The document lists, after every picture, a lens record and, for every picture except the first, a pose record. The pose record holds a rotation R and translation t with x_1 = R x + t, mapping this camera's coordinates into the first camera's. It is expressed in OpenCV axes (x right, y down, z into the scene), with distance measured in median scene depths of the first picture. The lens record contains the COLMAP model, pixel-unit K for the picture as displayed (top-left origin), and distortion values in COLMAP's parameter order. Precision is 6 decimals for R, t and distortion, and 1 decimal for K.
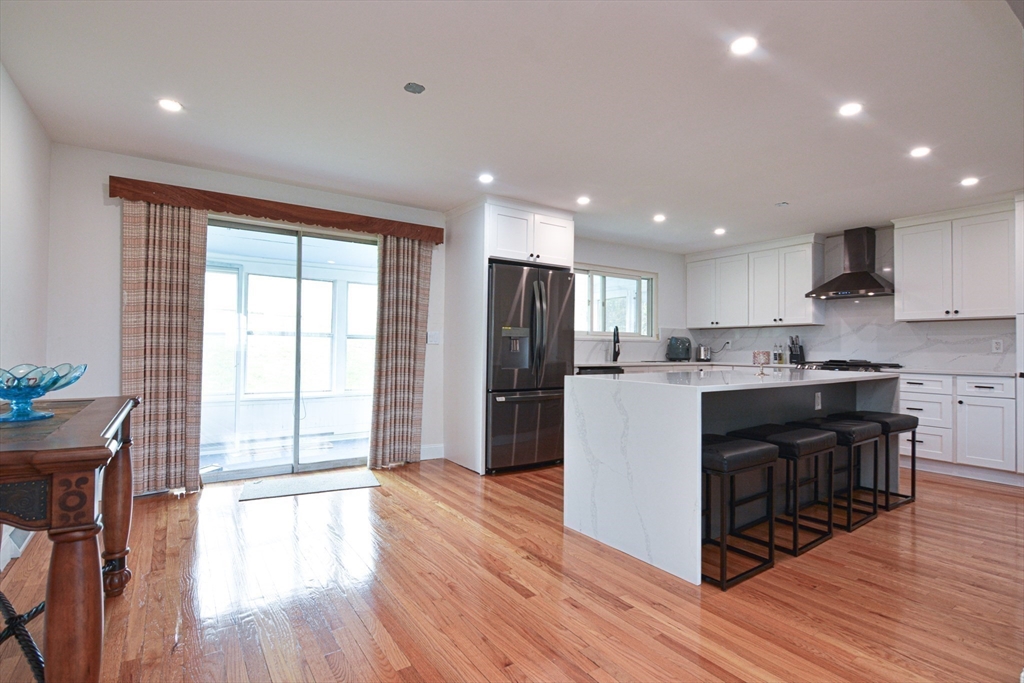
lens RADIAL K [[499.9, 0, 520.5], [0, 499.9, 341.5], [0, 0, 1]] dist [0.008875, -0.004652]
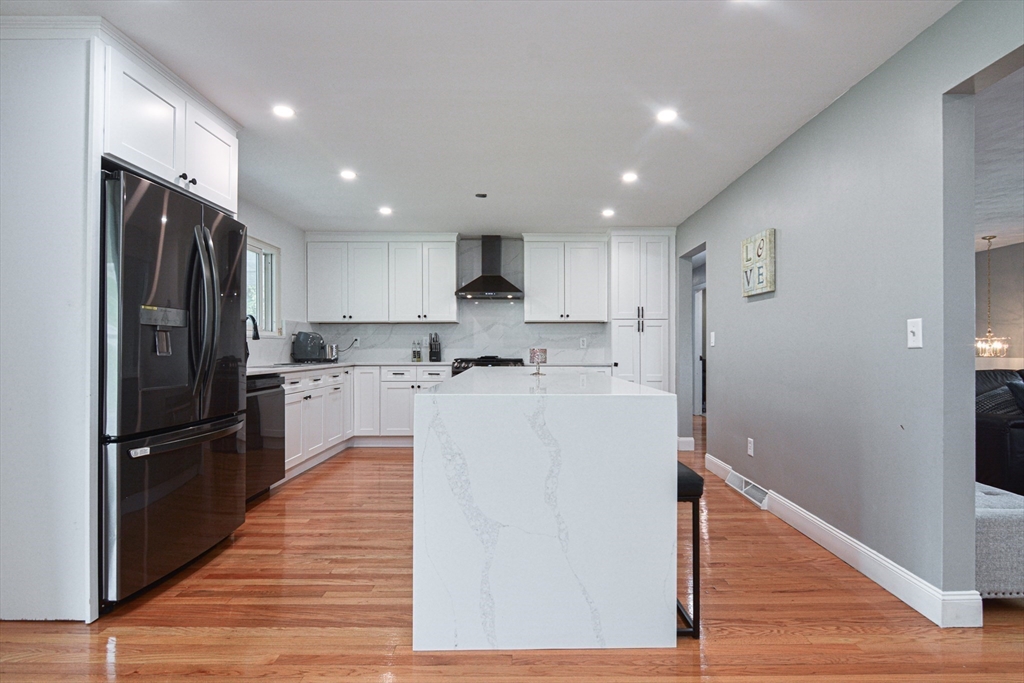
lens RADIAL K [[499.9, 0, 523.0], [0, 499.9, 346.1], [0, 0, 1]] dist [0.008875, -0.004652]
pose [[0.564672, -0.005645, 0.825296, -0.201011], [-0.006116, 0.999921, 0.011024, 0.002887], [-0.825293, -0.011273, 0.564593, 0.353970]]
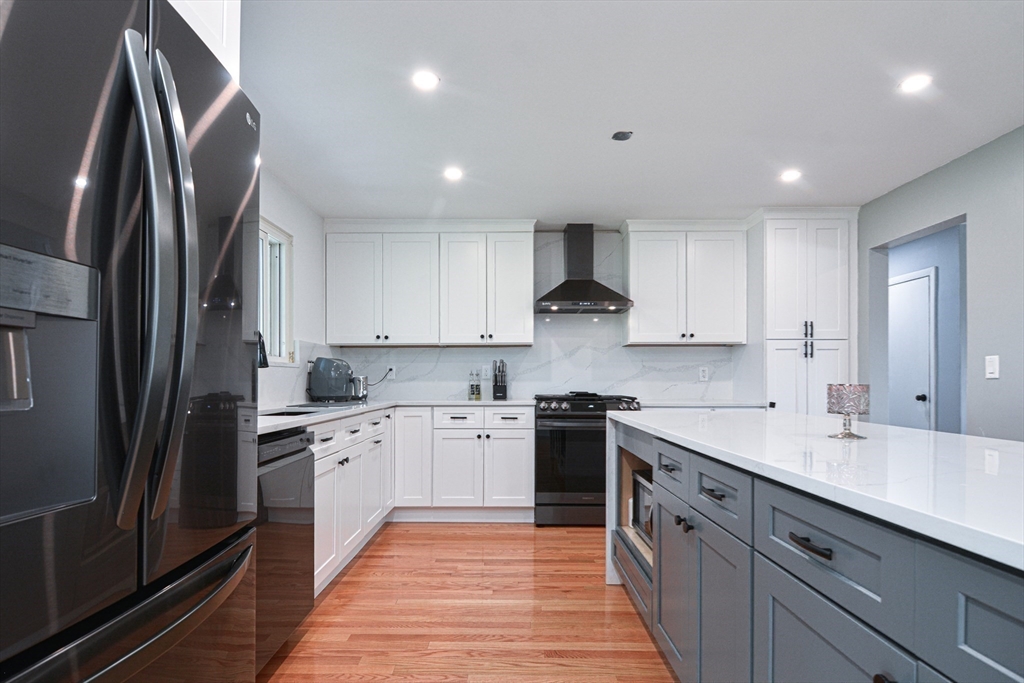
lens RADIAL K [[499.9, 0, 505.9], [0, 499.9, 371.6], [0, 0, 1]] dist [0.008875, -0.004652]
pose [[0.569376, 0.003647, 0.822069, -0.041446], [-0.006071, 0.999982, -0.000232, 0.006425], [-0.822055, -0.004858, 0.569388, 0.697428]]
